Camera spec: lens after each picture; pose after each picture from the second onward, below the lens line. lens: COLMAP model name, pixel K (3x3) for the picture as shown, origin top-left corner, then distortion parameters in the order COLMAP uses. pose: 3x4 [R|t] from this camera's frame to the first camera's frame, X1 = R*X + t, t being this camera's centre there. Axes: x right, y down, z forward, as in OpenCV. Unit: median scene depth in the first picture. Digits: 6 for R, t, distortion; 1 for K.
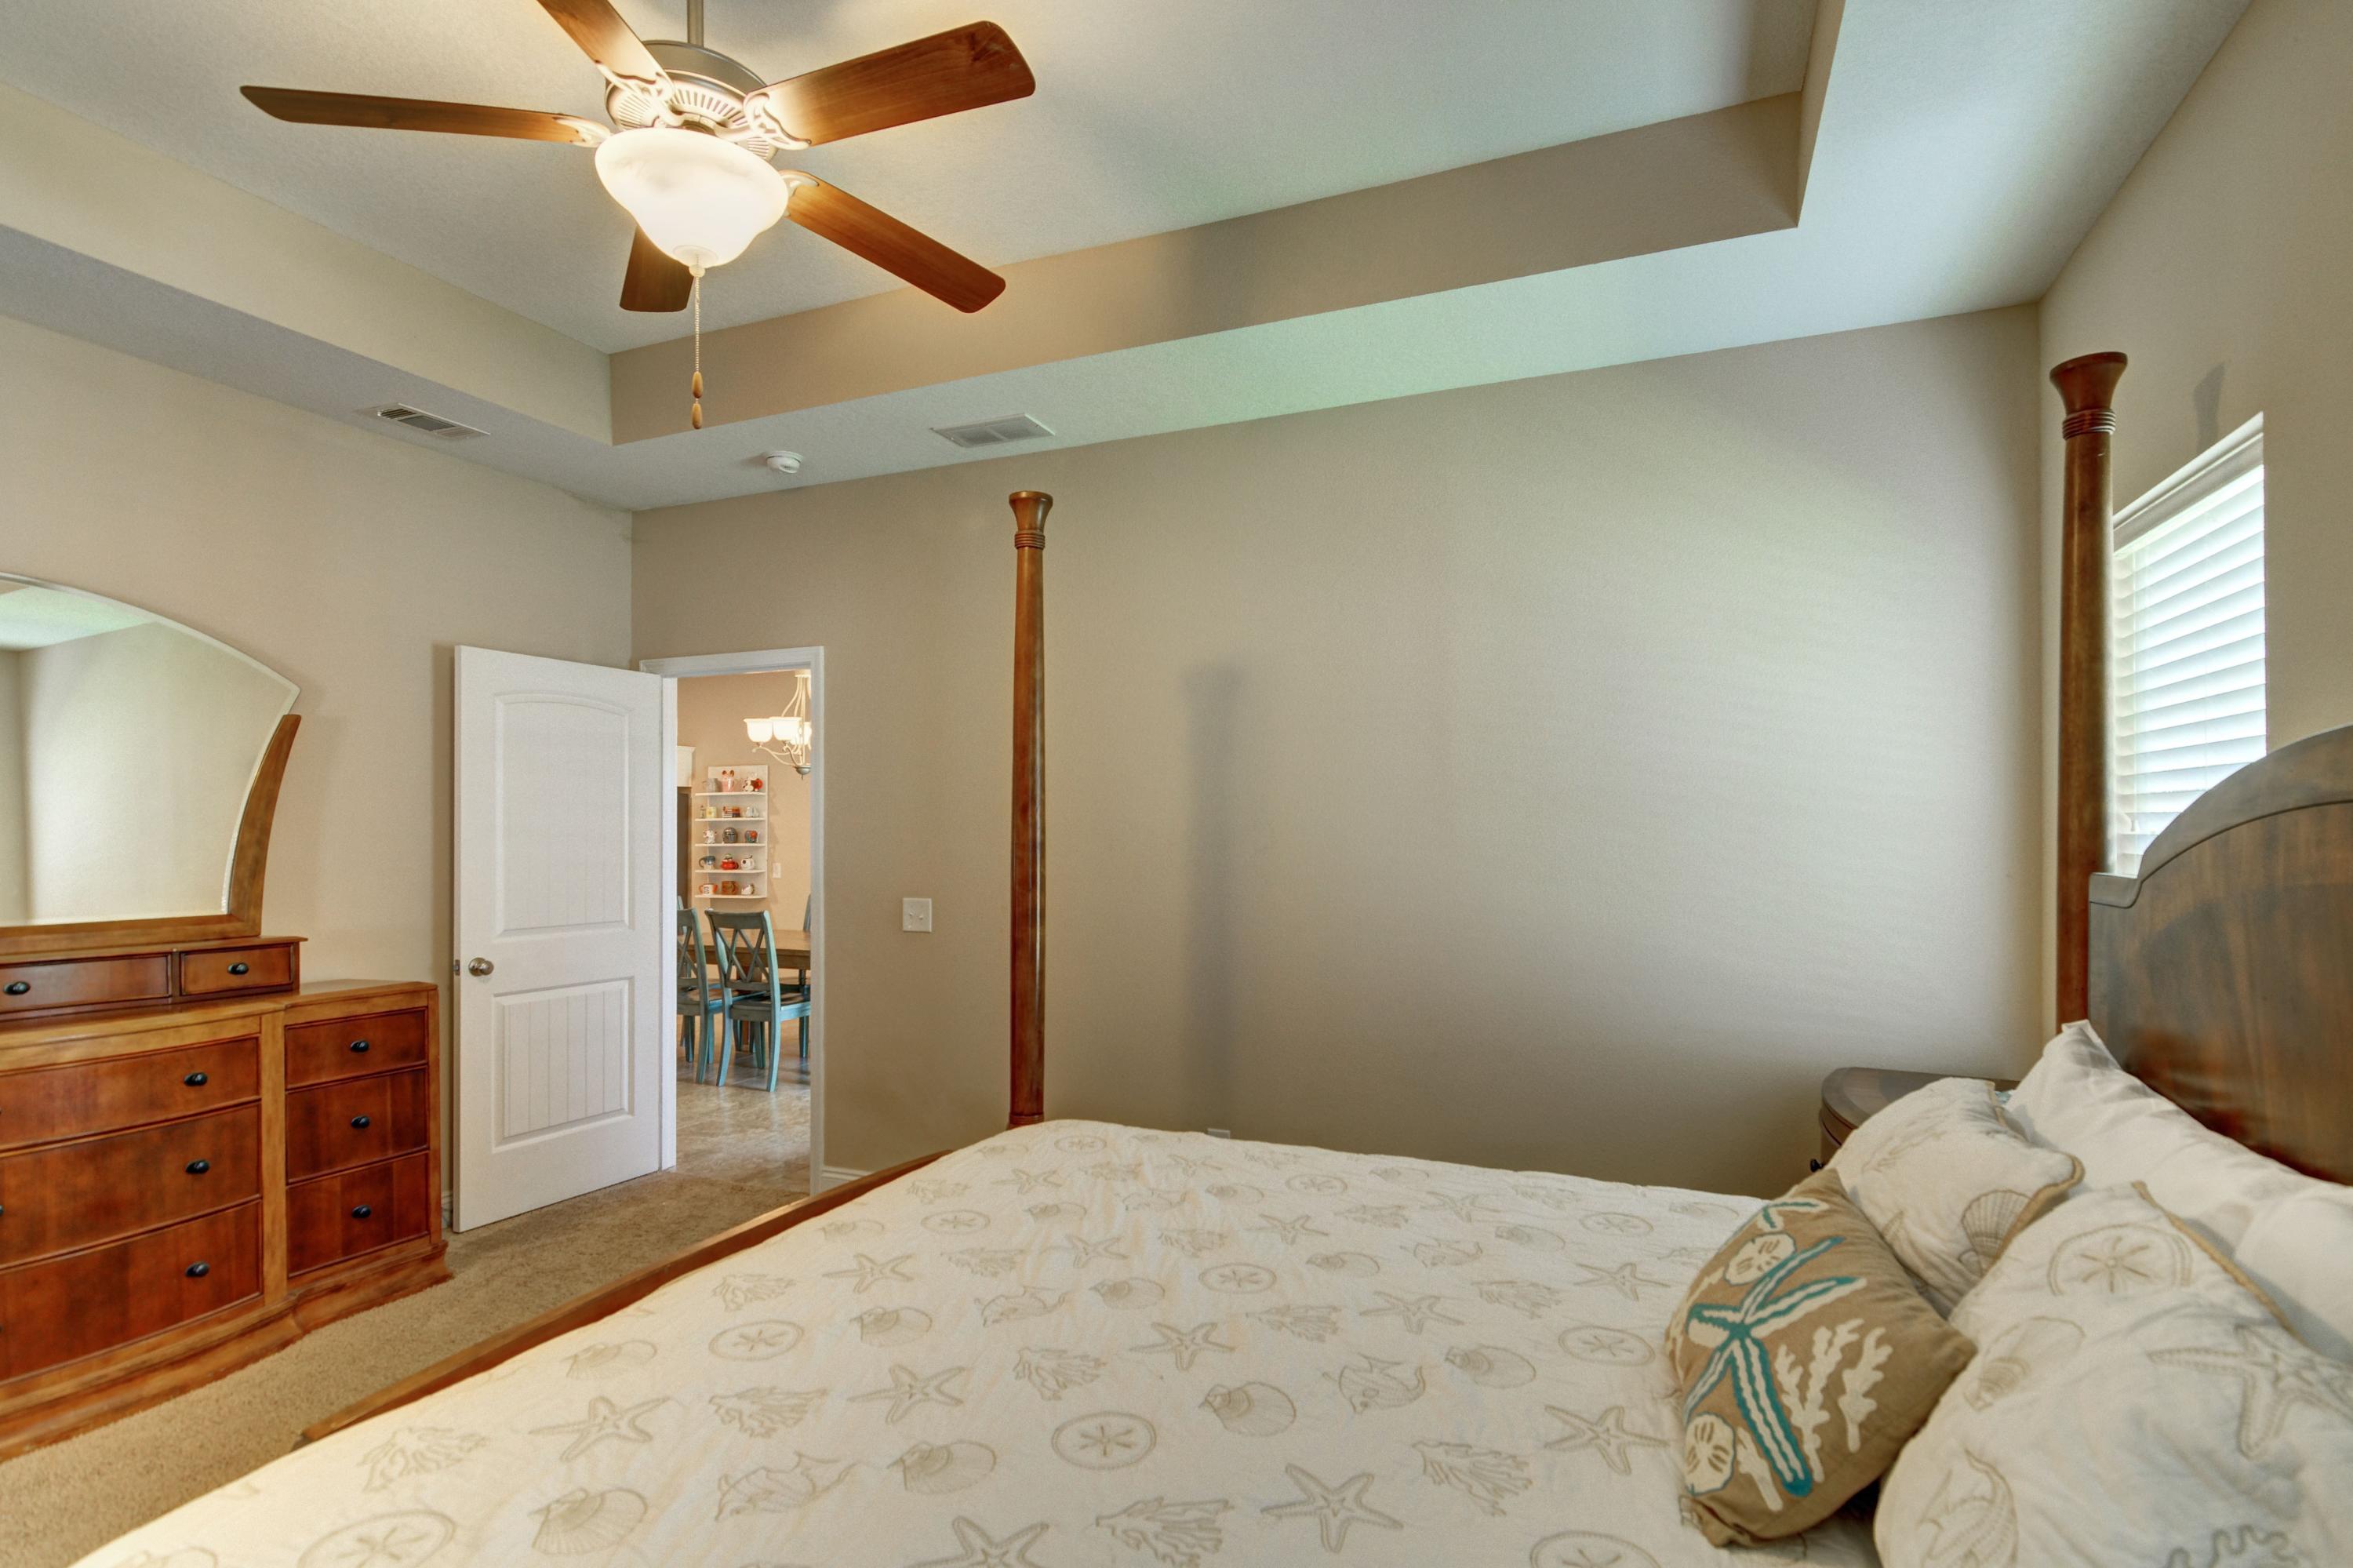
lens RADIAL K [[1143.2, 0, 1183.8], [0, 1143.2, 804.9], [0, 0, 1]] dist [0.001217, -0.000380]
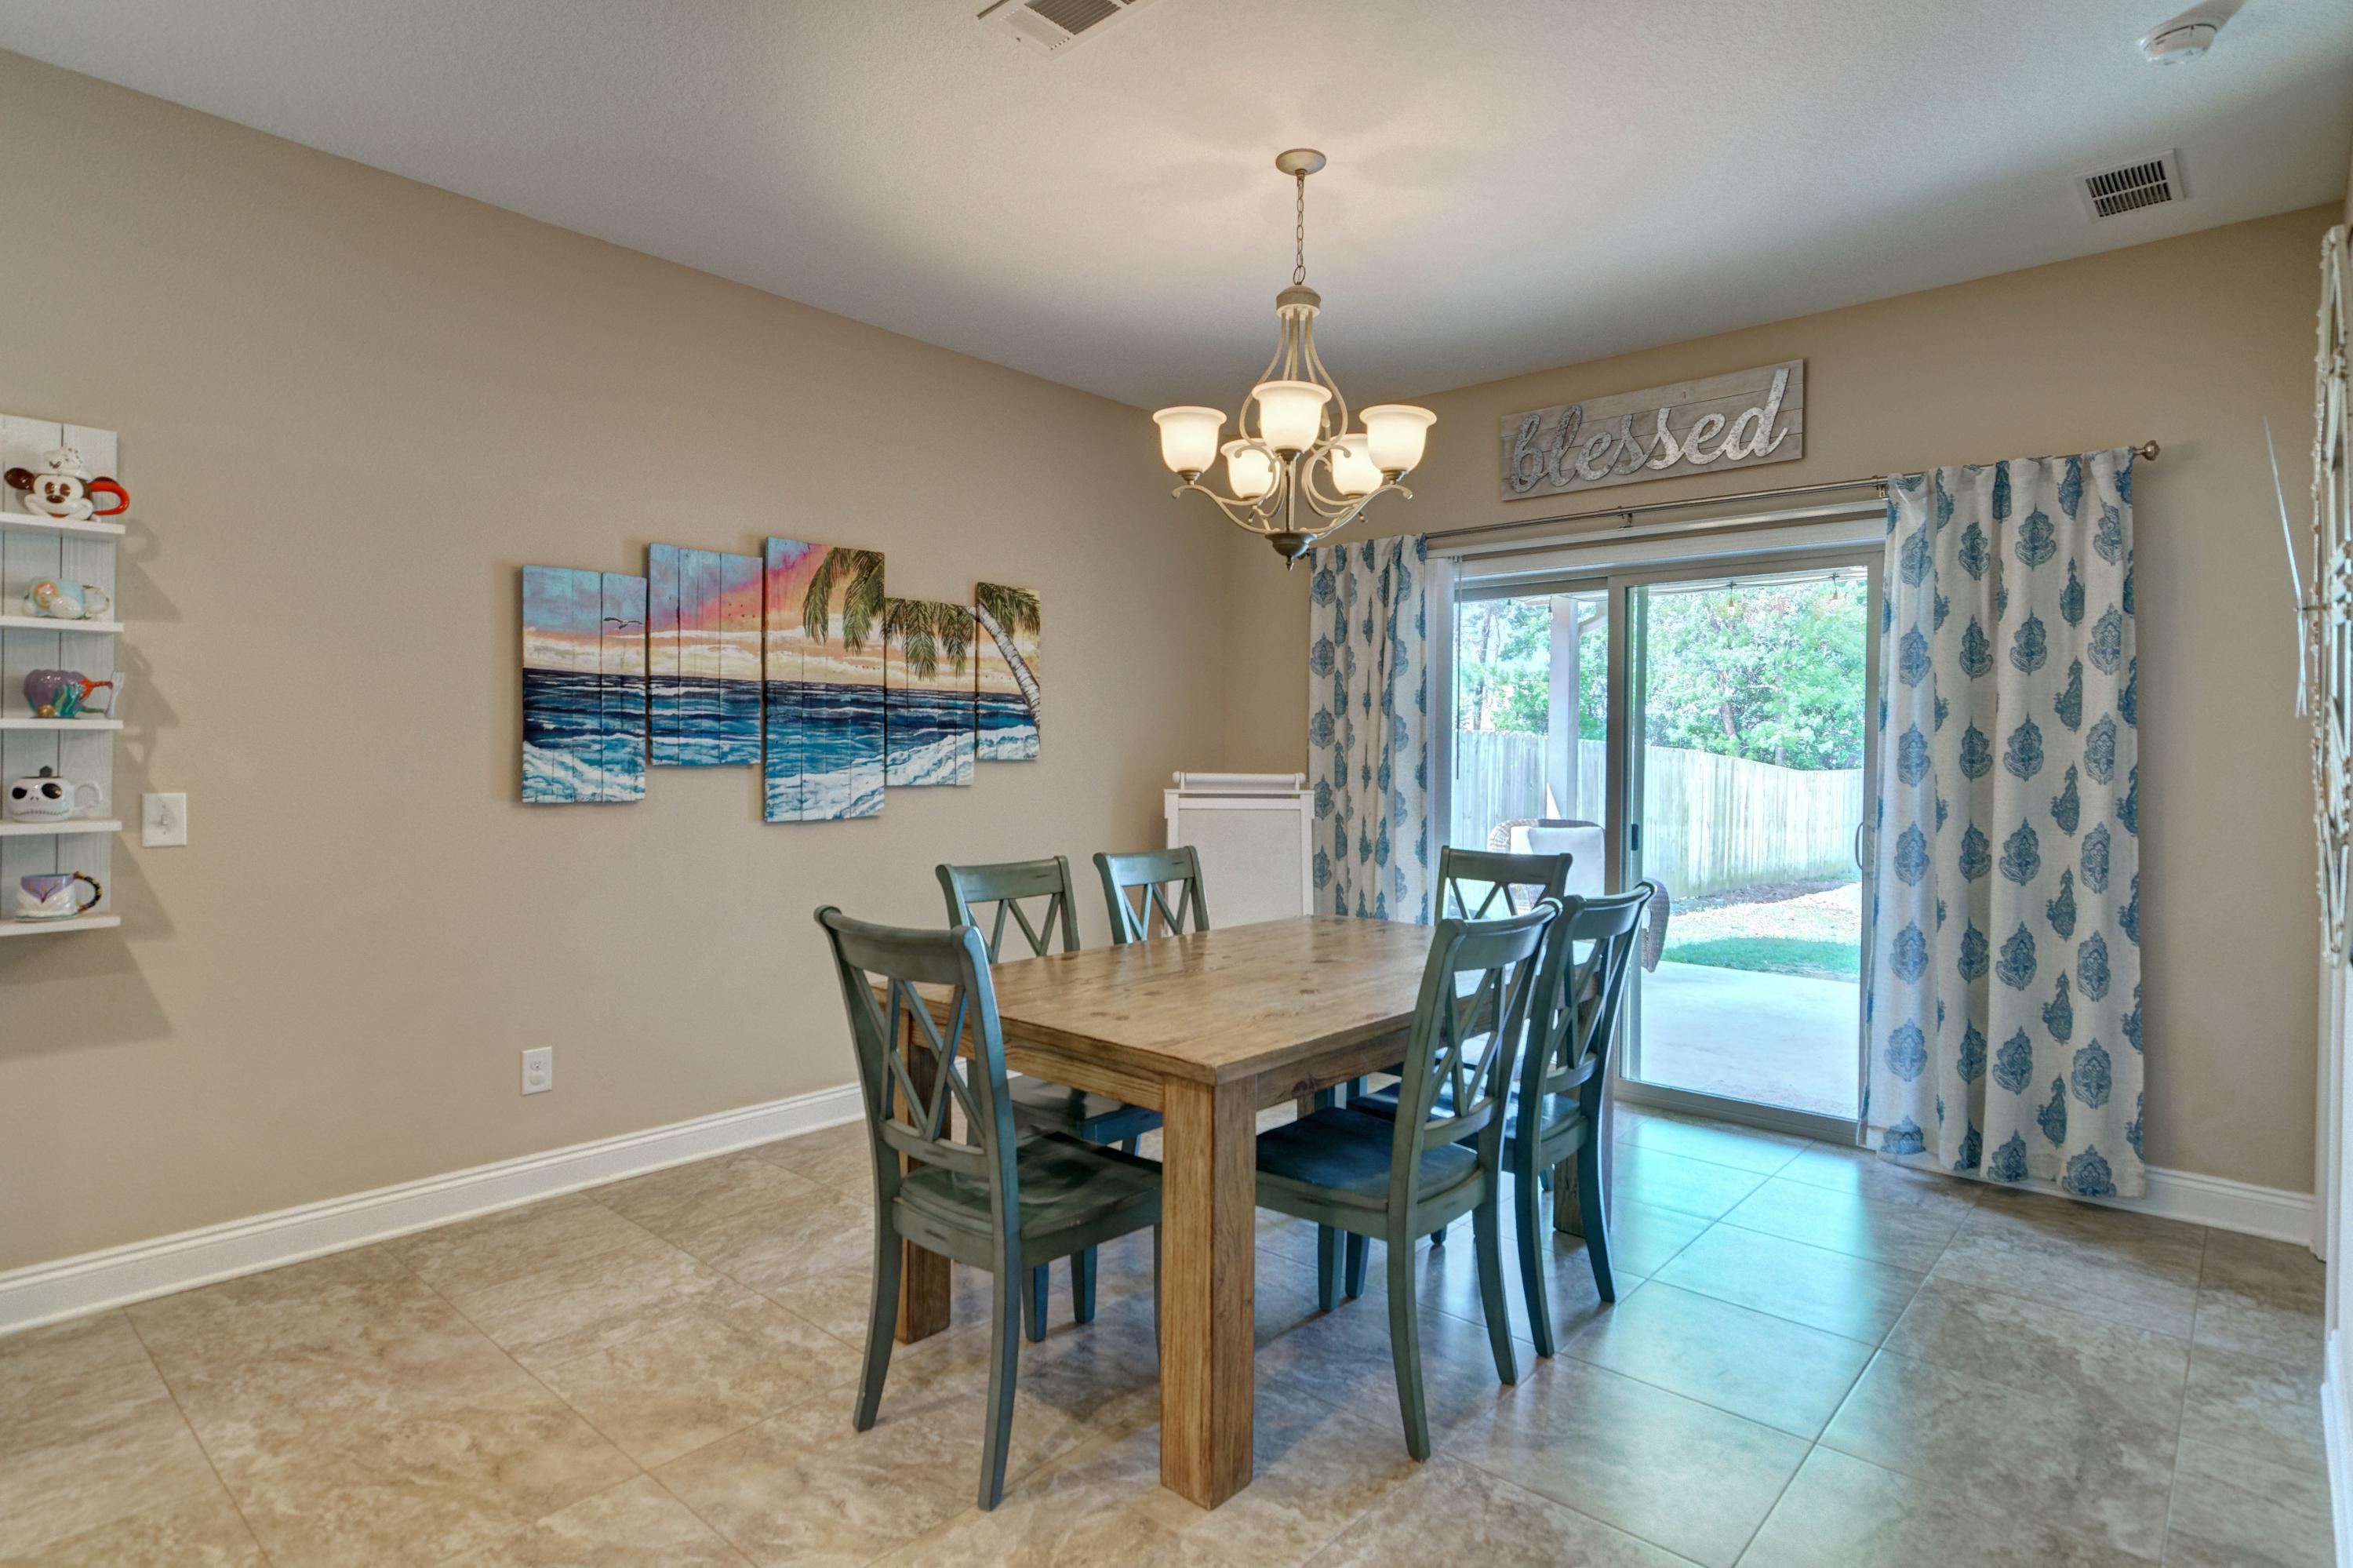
lens RADIAL K [[1232.6, 0, 1158.8], [0, 1232.6, 760.2], [0, 0, 1]] dist [0.025727, -0.003434]
pose [[0.339701, -0.001822, 0.940532, -0.557477], [-0.025526, 0.999612, 0.011156, 0.033085], [-0.940187, -0.027798, 0.339523, 0.663343]]
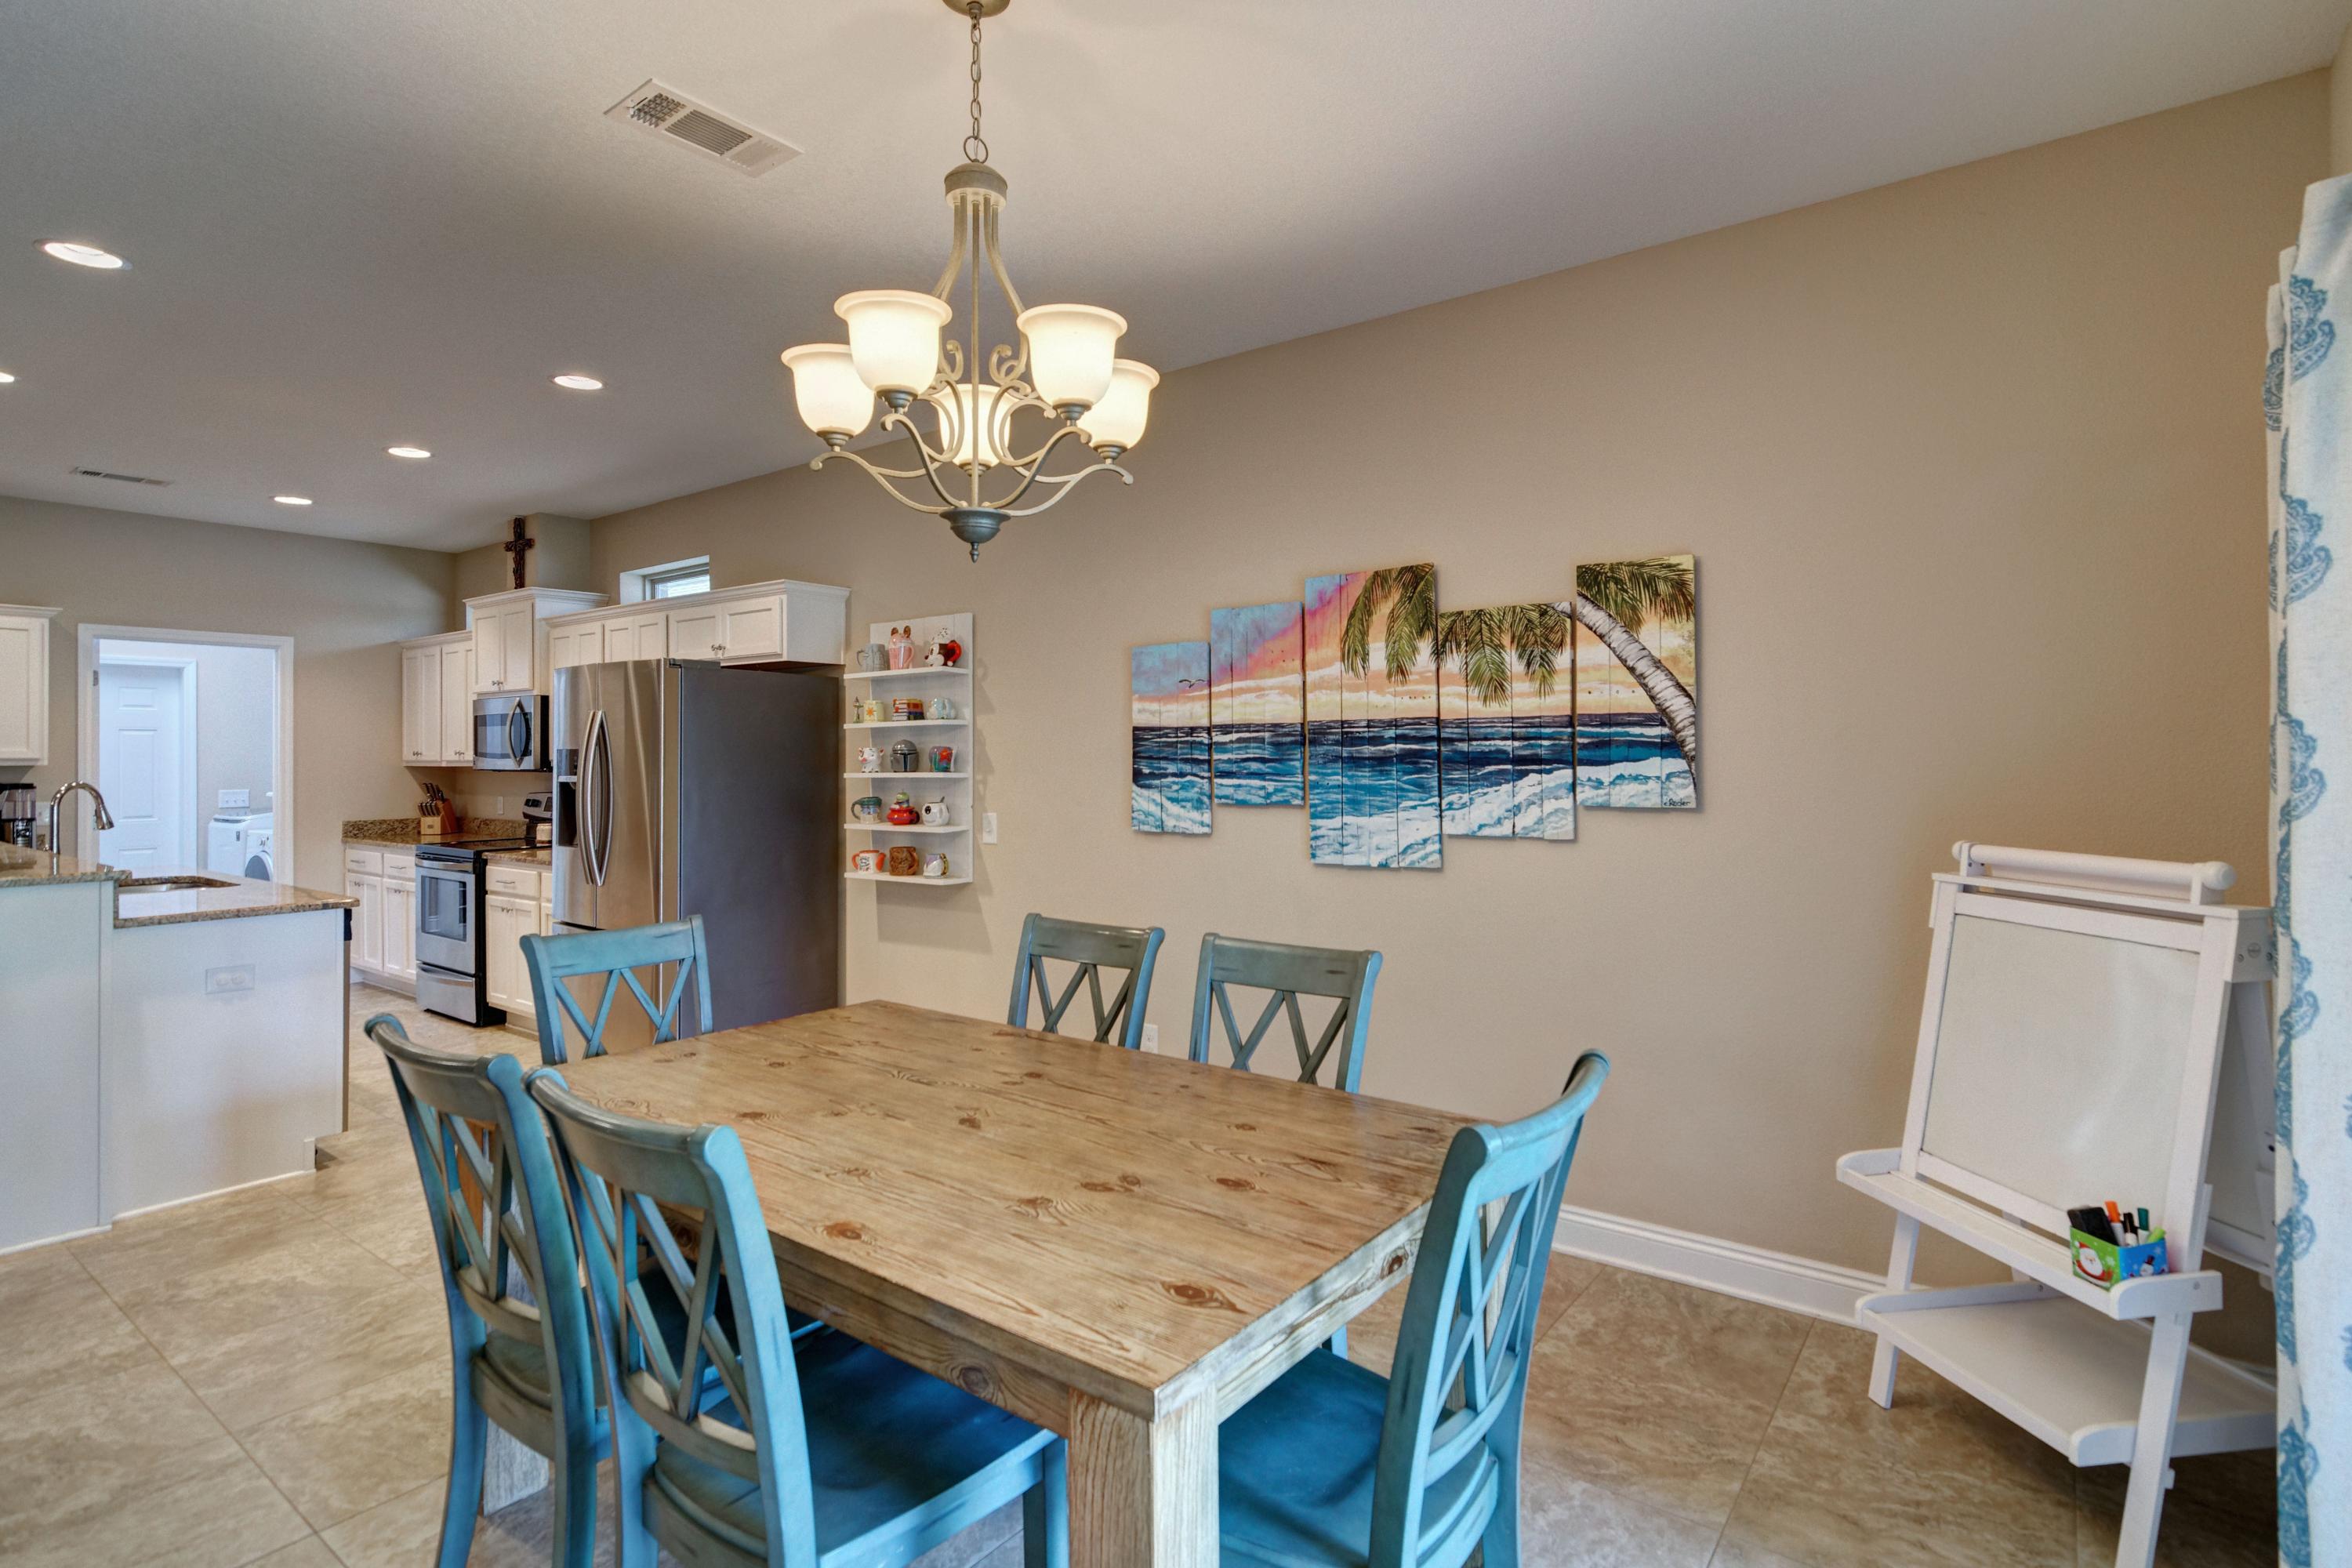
lens RADIAL K [[1139.4, 0, 1193.4], [0, 1139.4, 756.2], [0, 0, 1]] dist [0.000085, -0.000853]
pose [[0.970960, -0.001533, -0.239235, -0.155031], [0.004886, 0.999898, 0.013425, 0.020595], [0.239190, -0.014204, 0.970869, 0.546971]]
